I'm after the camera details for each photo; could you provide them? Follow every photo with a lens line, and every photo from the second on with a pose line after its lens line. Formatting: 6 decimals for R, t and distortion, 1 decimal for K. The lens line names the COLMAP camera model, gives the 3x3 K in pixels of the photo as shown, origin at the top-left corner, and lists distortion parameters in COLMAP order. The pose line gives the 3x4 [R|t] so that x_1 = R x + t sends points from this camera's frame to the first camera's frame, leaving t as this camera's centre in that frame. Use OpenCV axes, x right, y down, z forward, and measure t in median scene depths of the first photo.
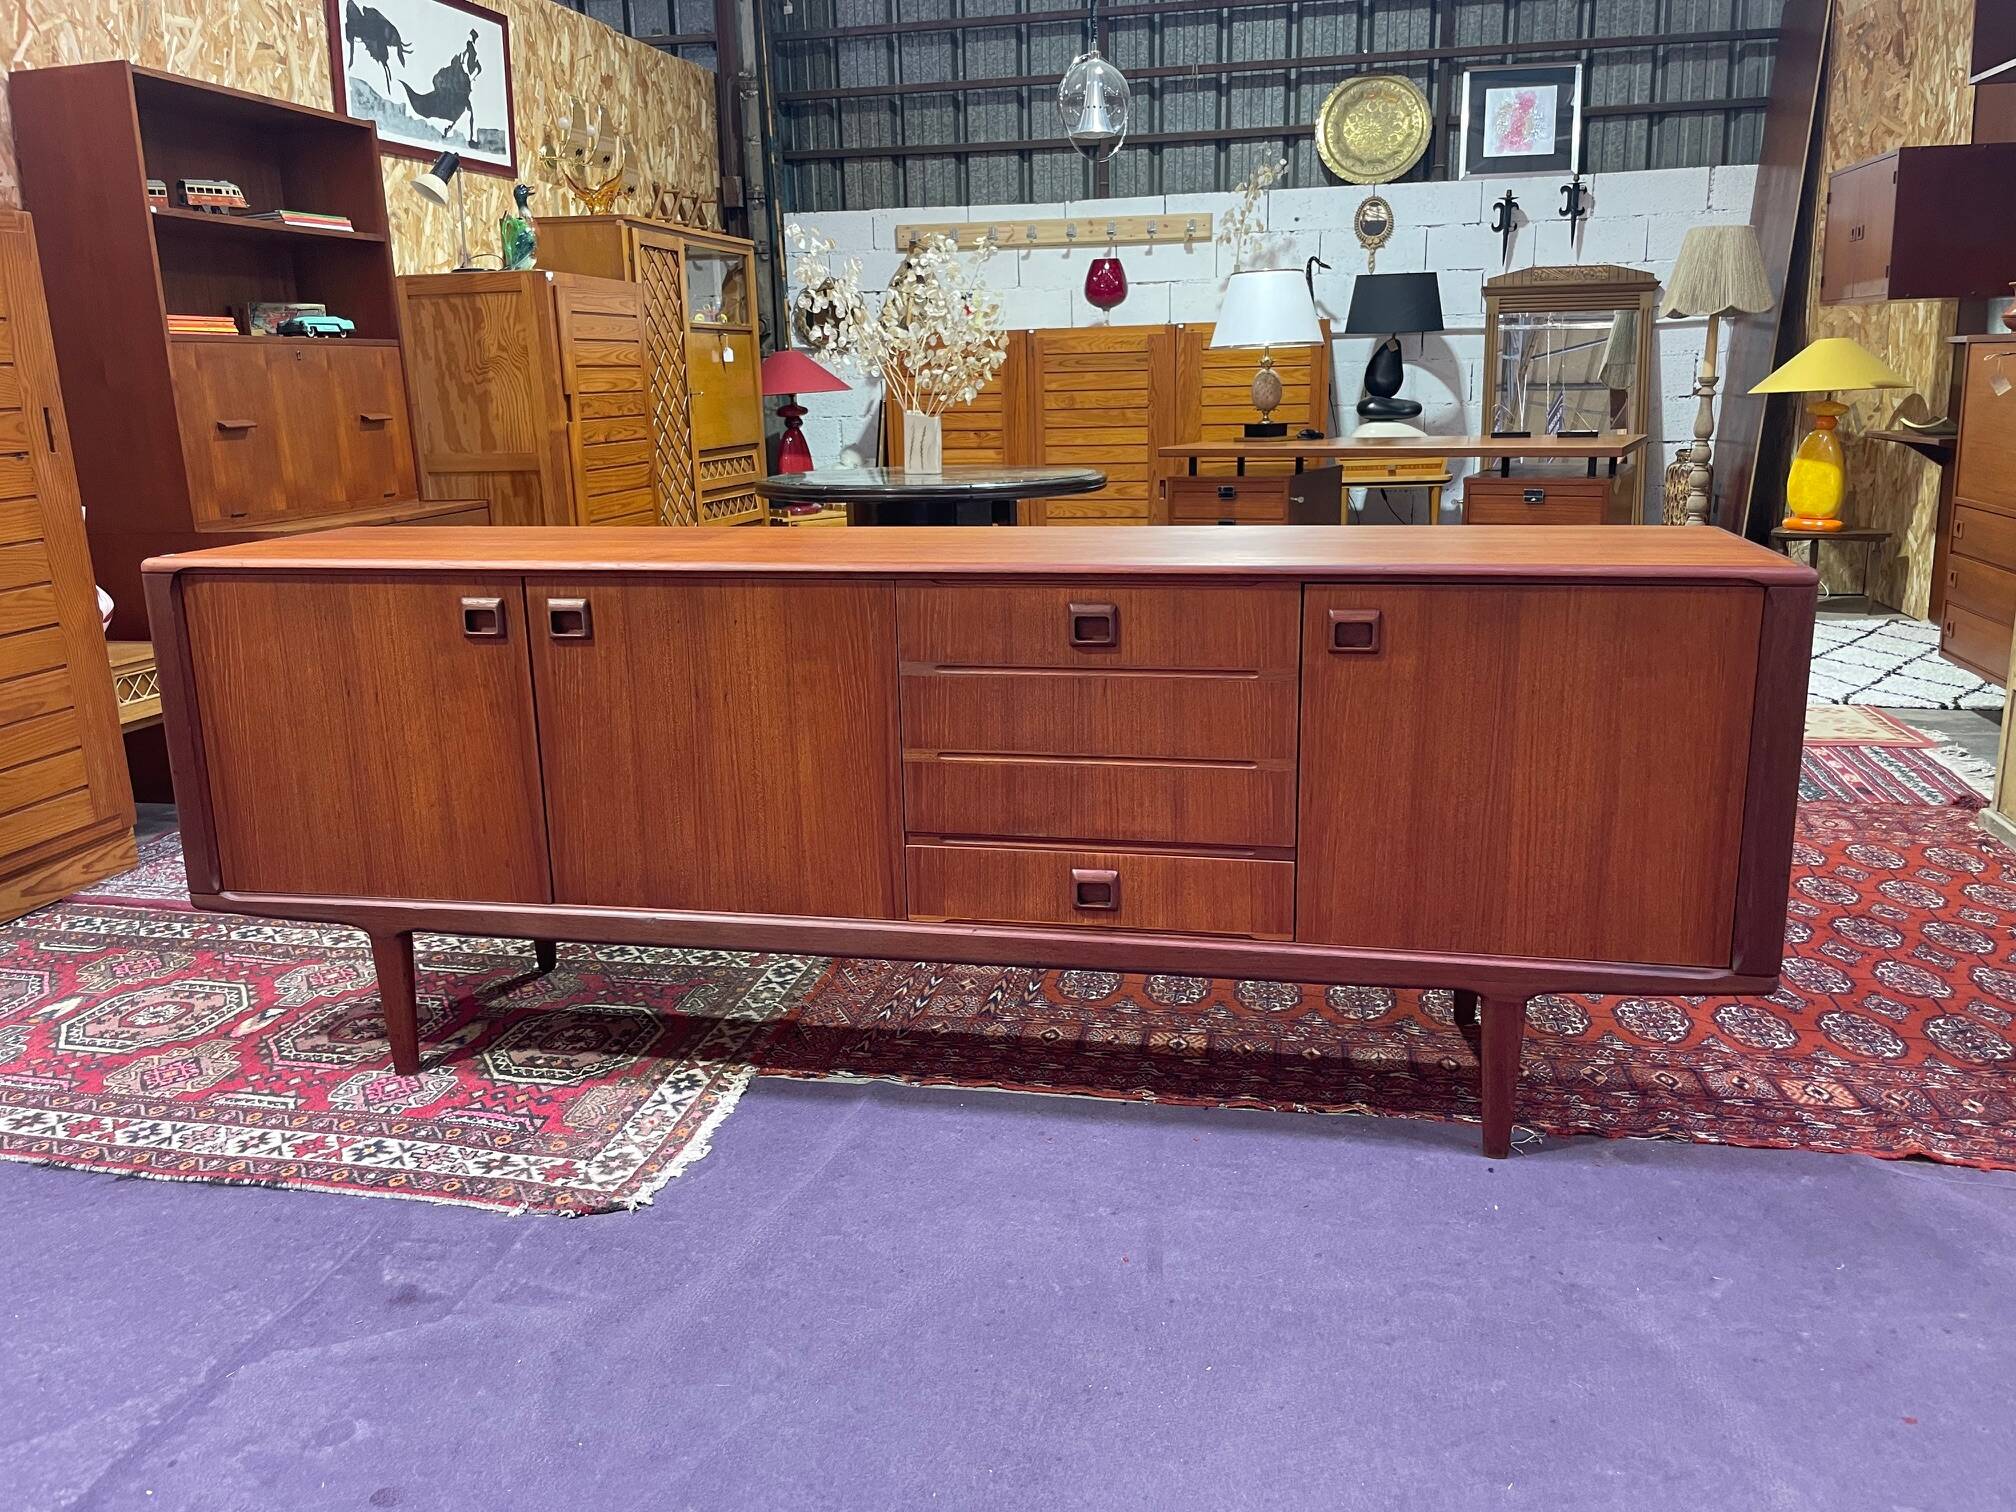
lens RADIAL K [[1543.7, 0, 1015.2], [0, 1543.7, 729.8], [0, 0, 1]] dist [0.085011, -0.124408]
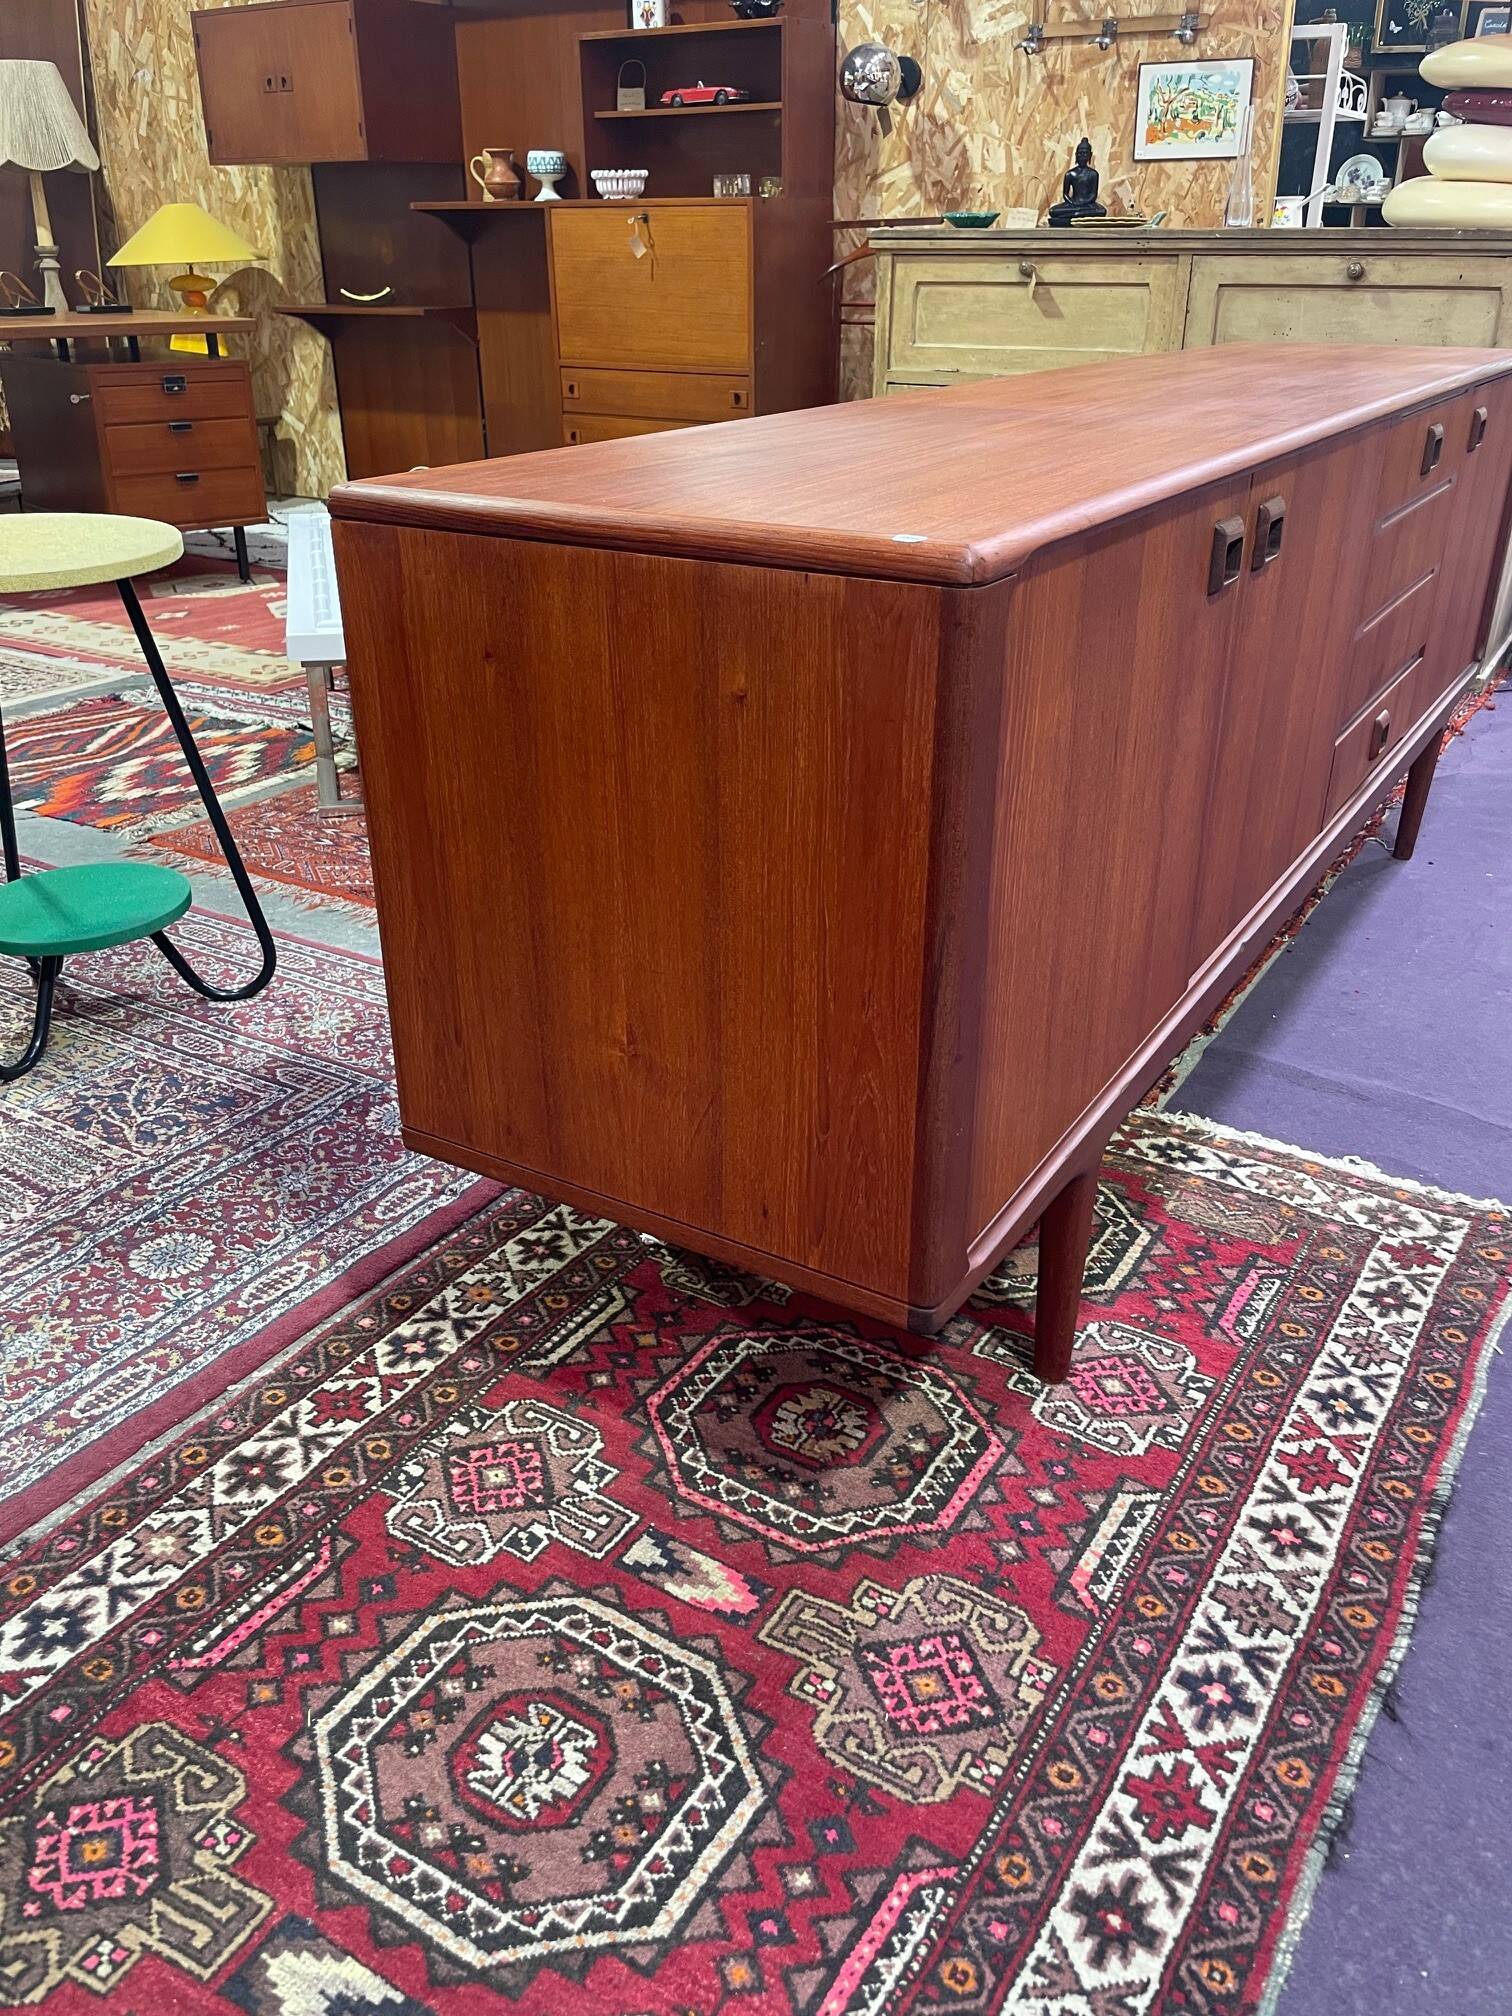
lens RADIAL K [[1543.7, 0, 760.3], [0, 1543.7, 990.0], [0, 0, 1]] dist [0.085011, -0.124408]
pose [[0.346201, -0.382183, 0.856785, -0.817628], [0.202207, 0.922193, 0.329654, -0.126219], [-0.916110, 0.059121, 0.396544, 0.791579]]
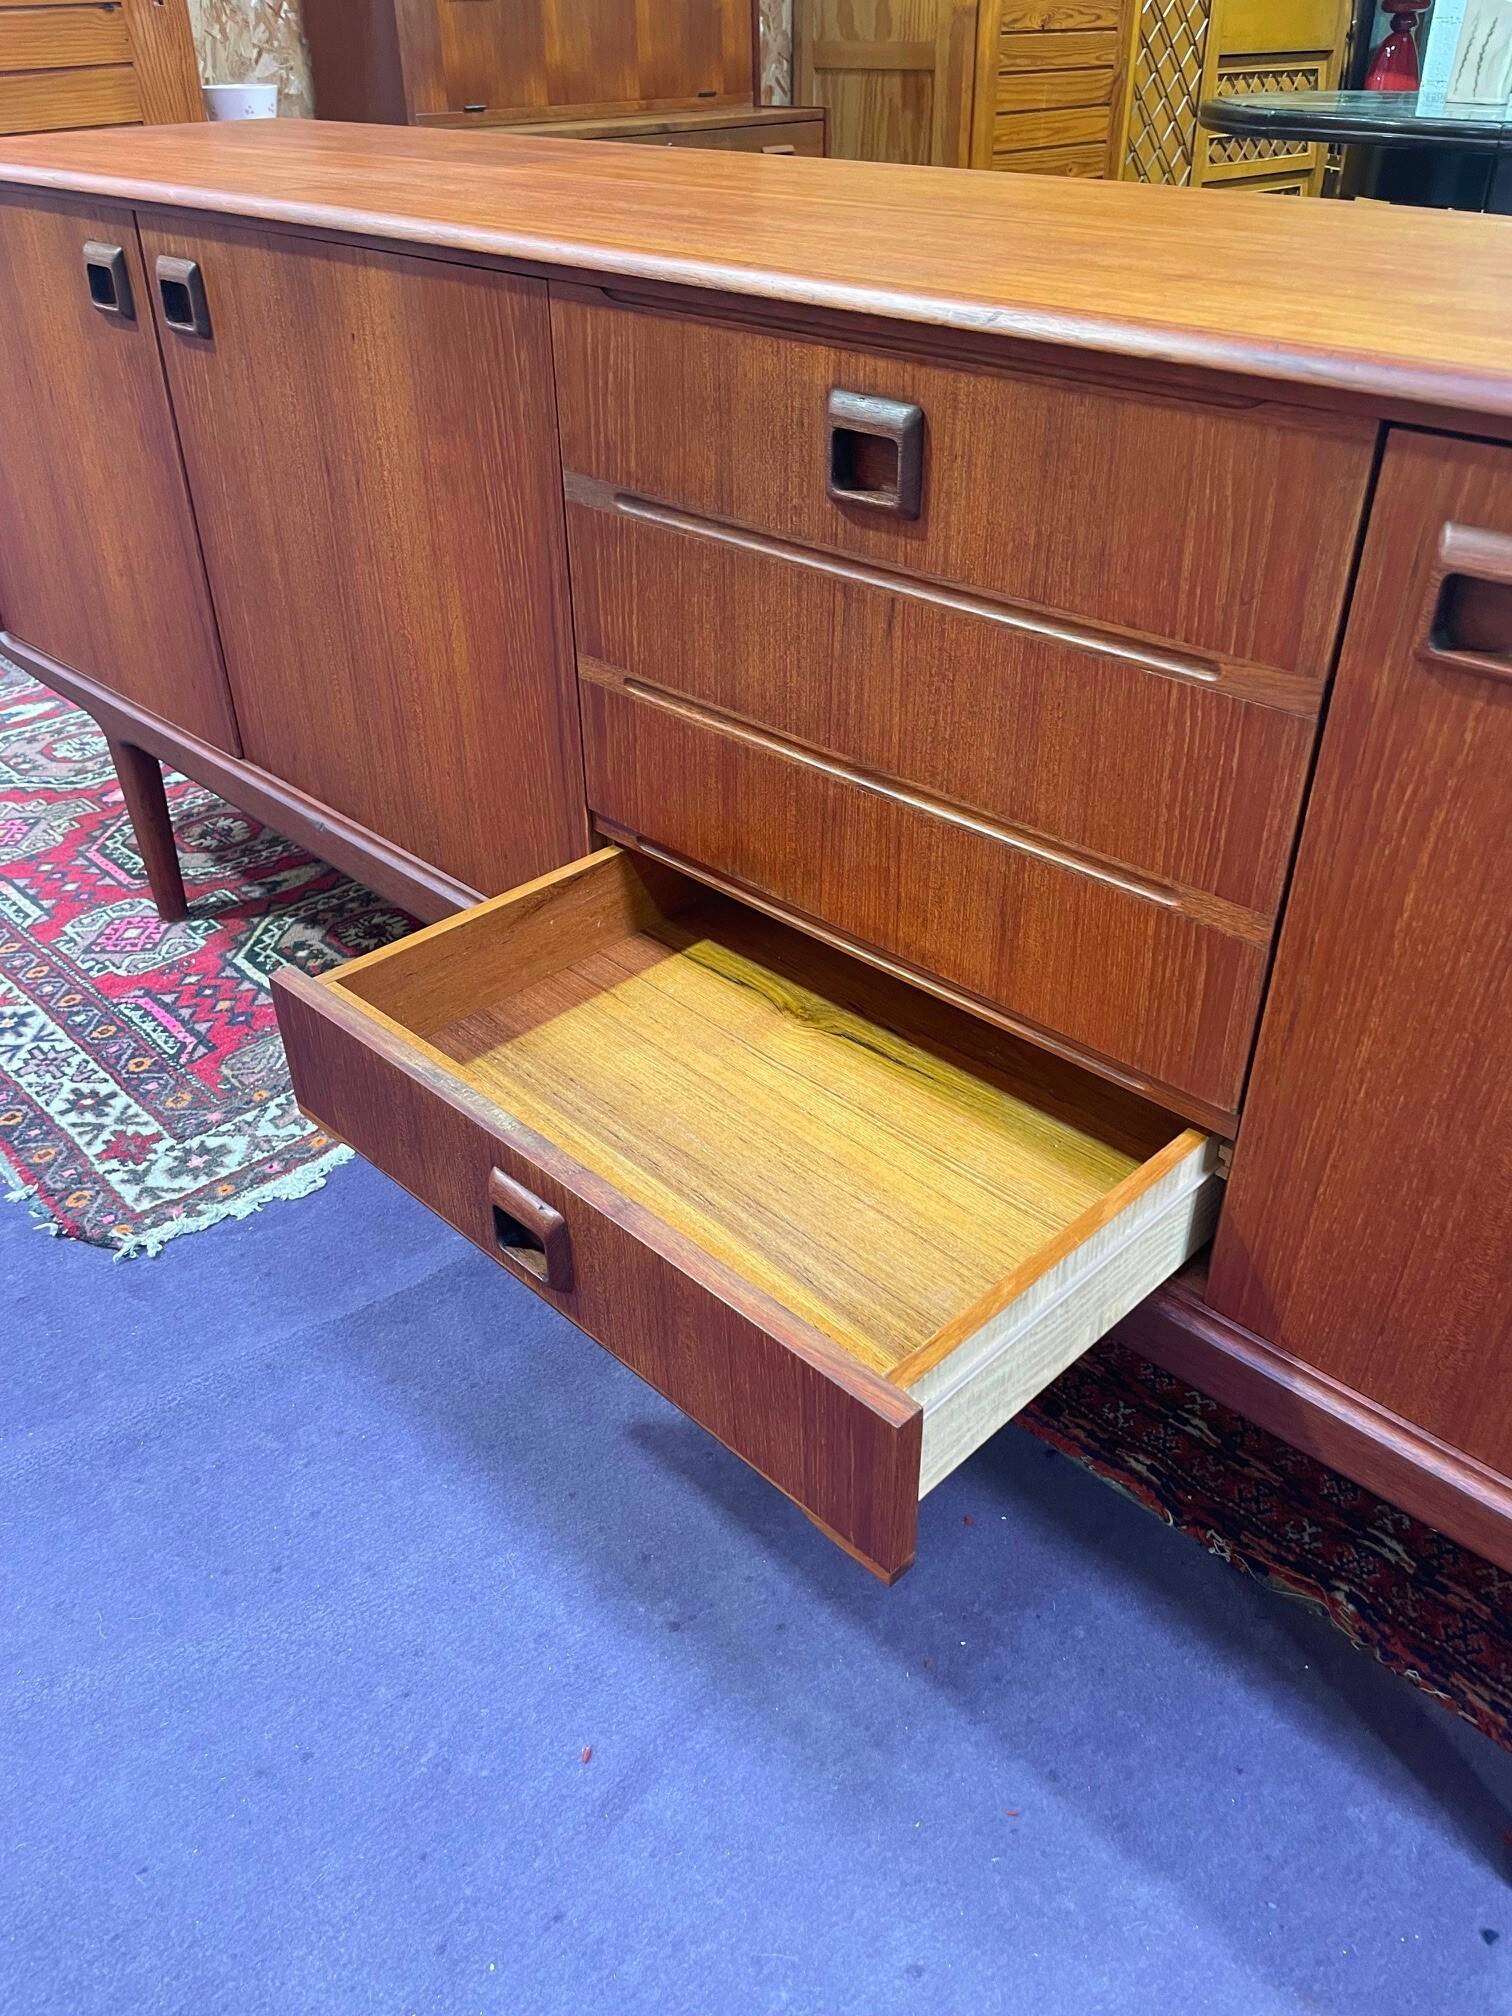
lens RADIAL K [[1543.7, 0, 743.3], [0, 1543.7, 1004.8], [0, 0, 1]] dist [0.085011, -0.124408]
pose [[0.829569, 0.316015, -0.460380, 0.197462], [-0.134915, 0.913460, 0.383912, -0.068913], [0.541860, -0.256370, 0.800414, 0.484295]]
